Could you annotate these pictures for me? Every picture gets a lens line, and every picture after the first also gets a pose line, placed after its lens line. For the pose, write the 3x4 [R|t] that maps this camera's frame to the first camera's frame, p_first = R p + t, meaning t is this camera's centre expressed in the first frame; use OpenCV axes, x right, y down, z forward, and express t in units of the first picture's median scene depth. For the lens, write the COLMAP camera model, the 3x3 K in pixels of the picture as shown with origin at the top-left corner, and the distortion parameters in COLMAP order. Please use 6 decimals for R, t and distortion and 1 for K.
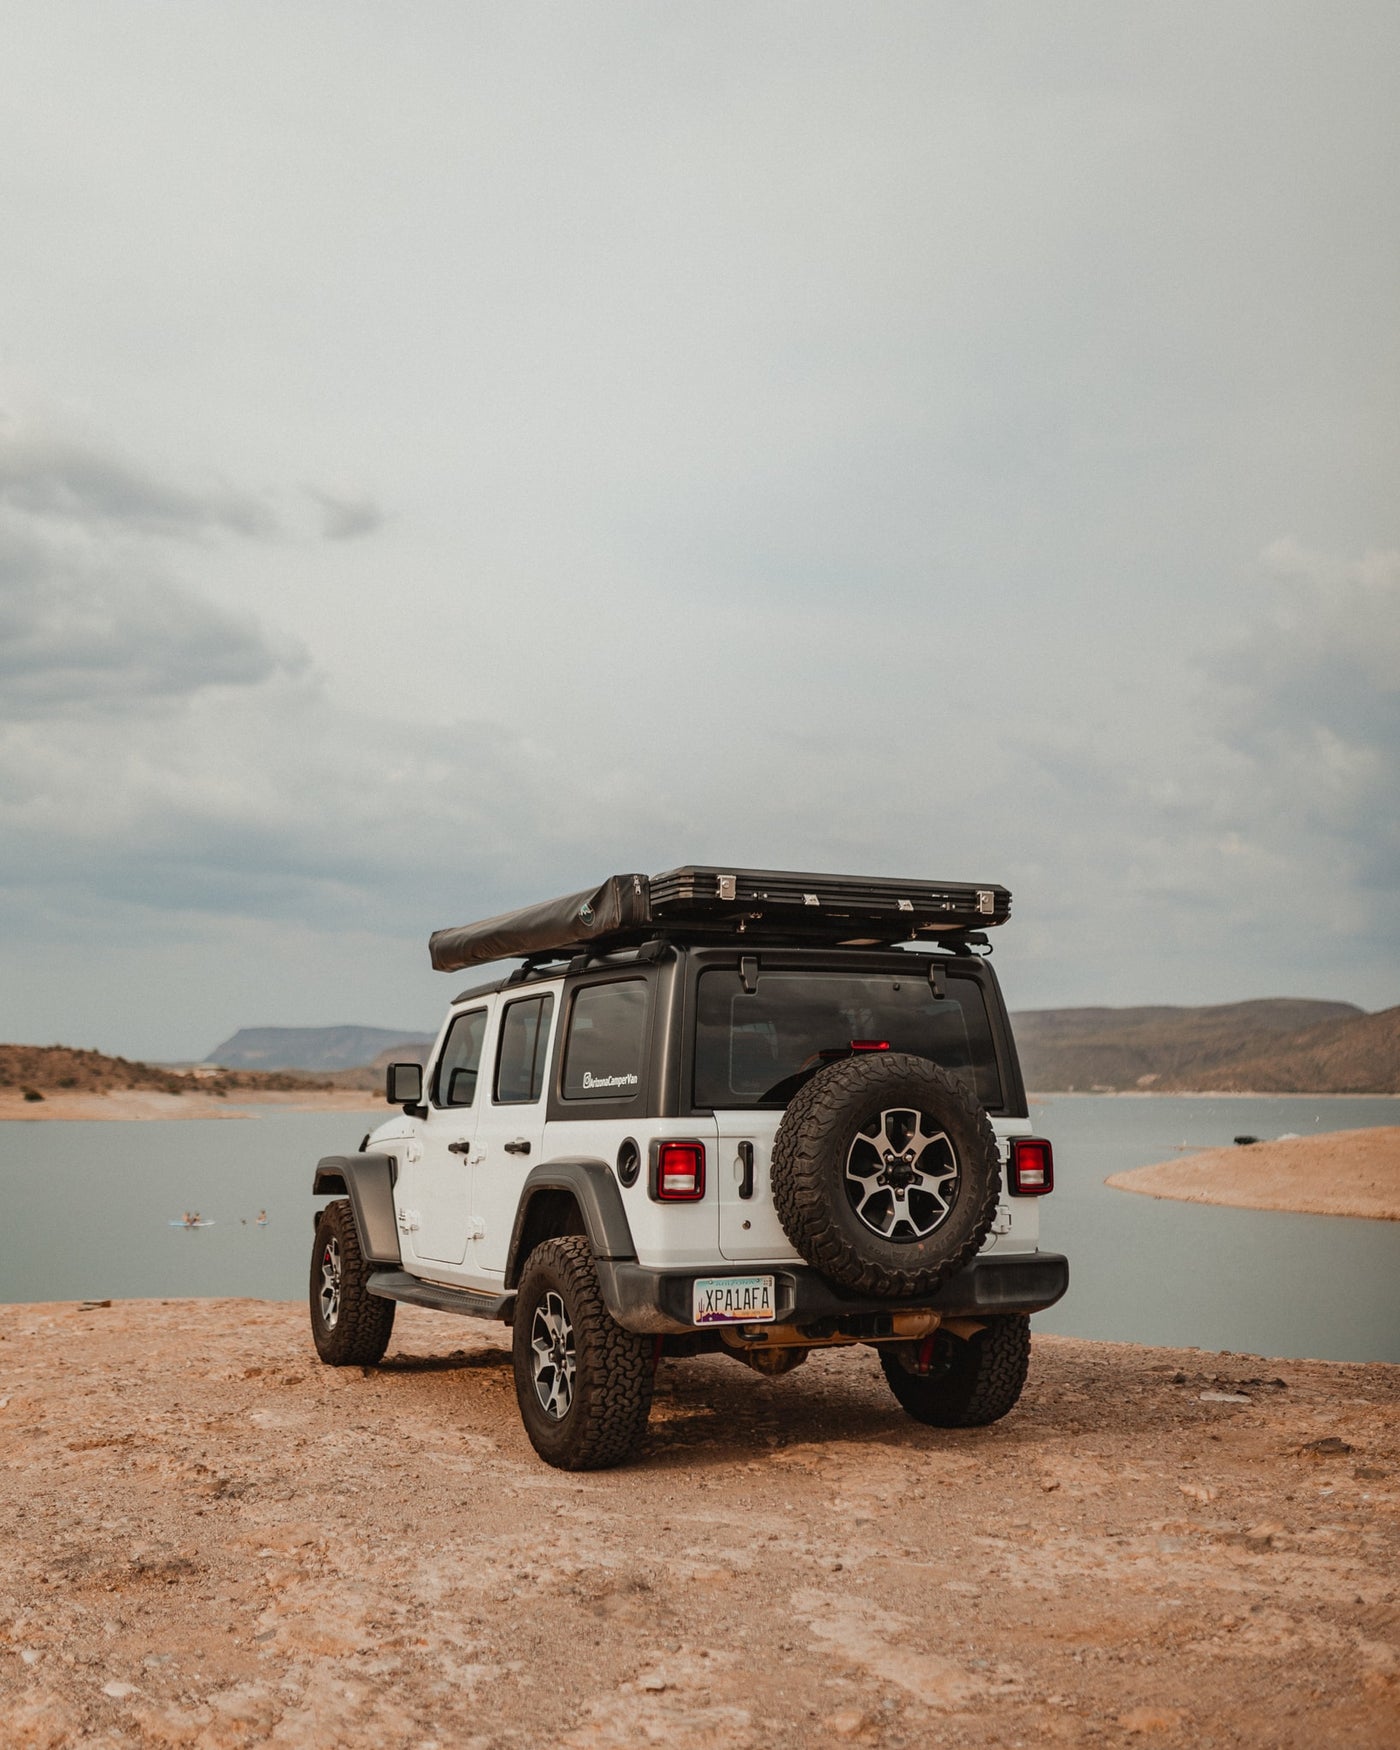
lens RADIAL K [[2003.5, 0, 634.6], [0, 2003.5, 793.8], [0, 0, 1]] dist [-0.022097, 0.000000]
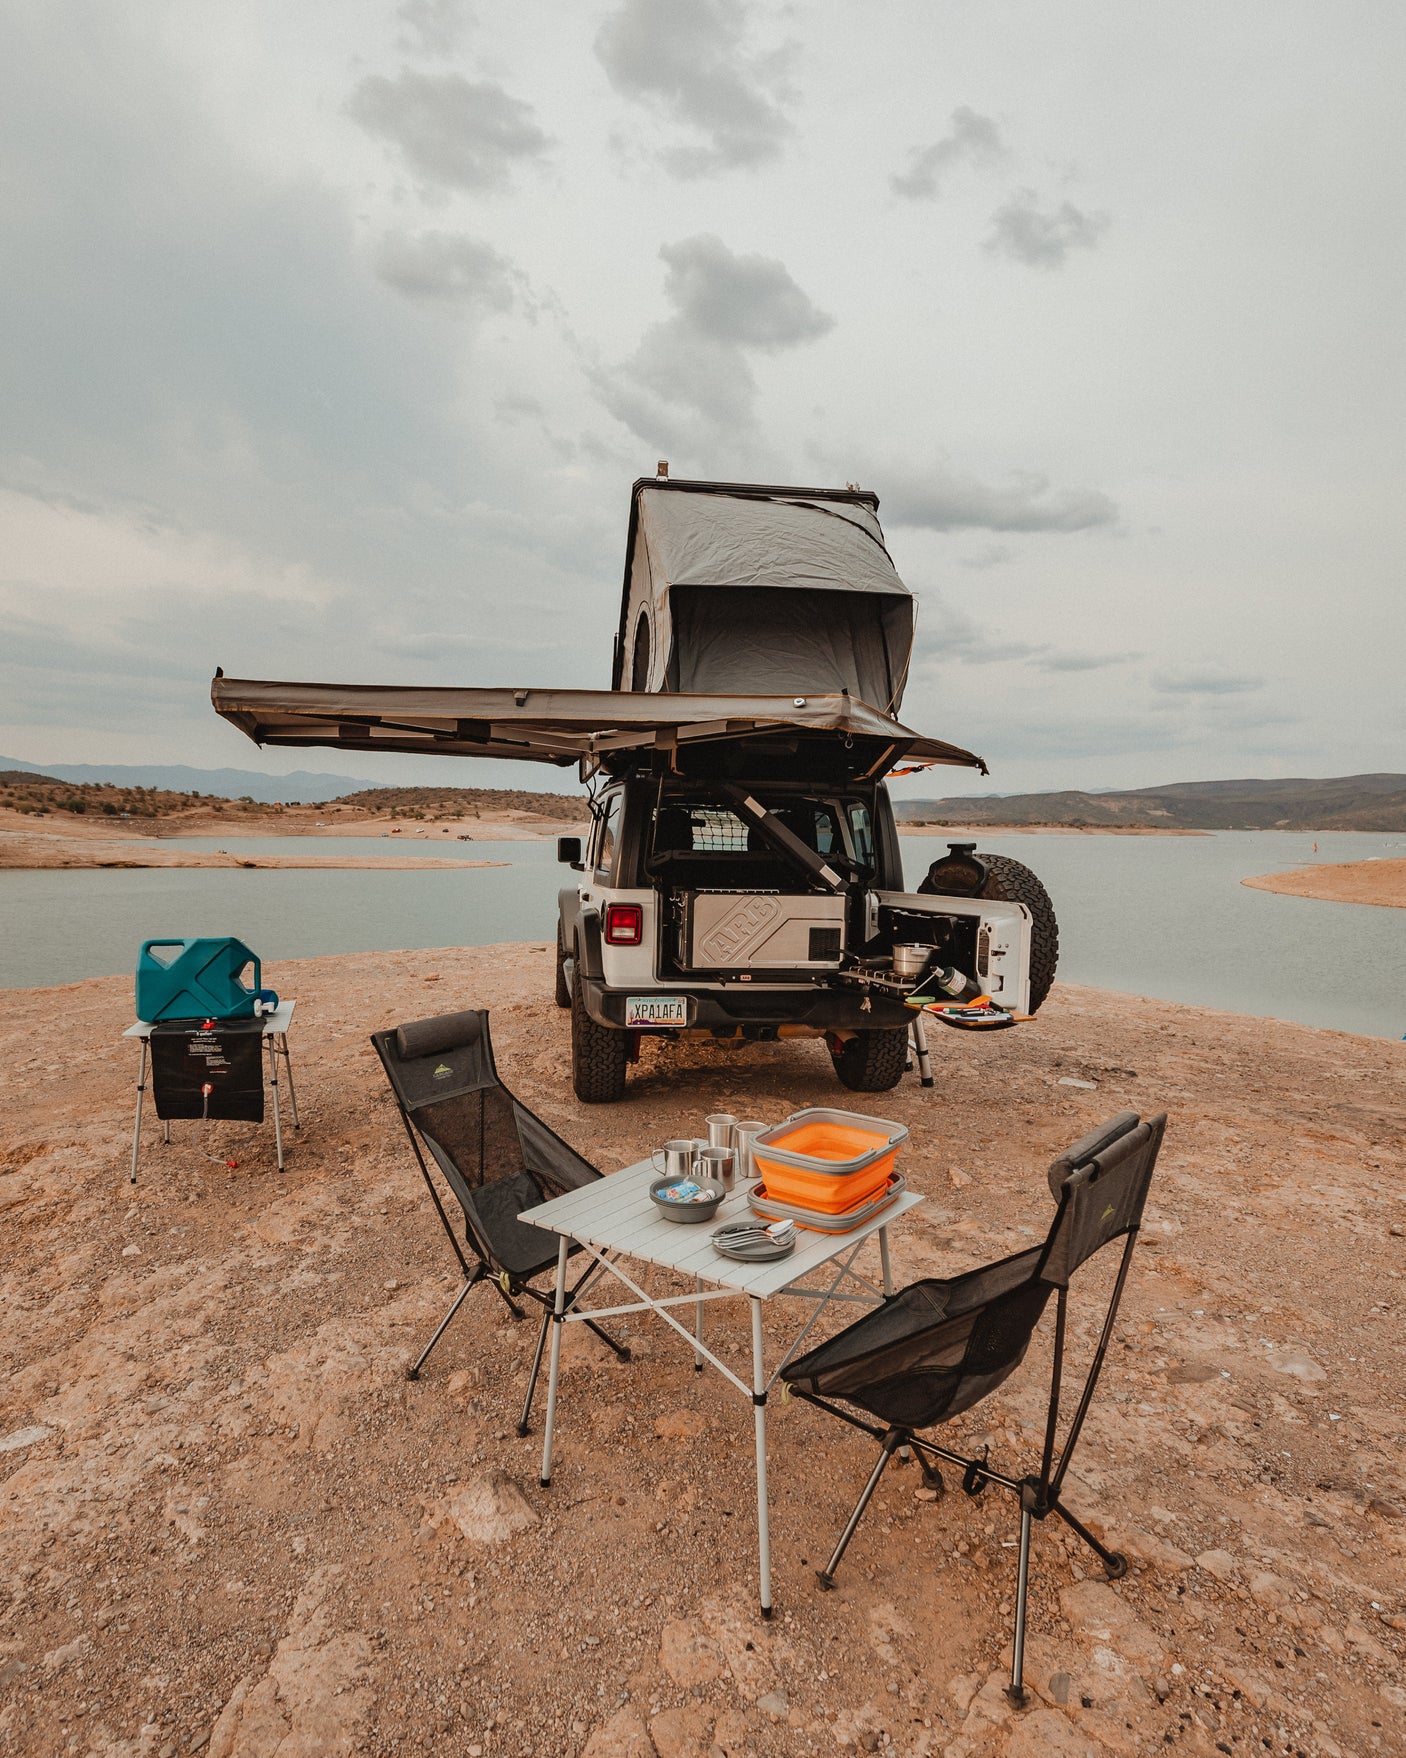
lens RADIAL K [[1025.4, 0, 606.8], [0, 1025.4, 911.0], [0, 0, 1]] dist [0.001389, -0.000591]
pose [[0.945081, 0.037623, -0.324663, 0.250106], [0.038106, 0.973894, 0.223781, 0.007217], [0.324607, -0.223863, 0.918975, 0.290980]]
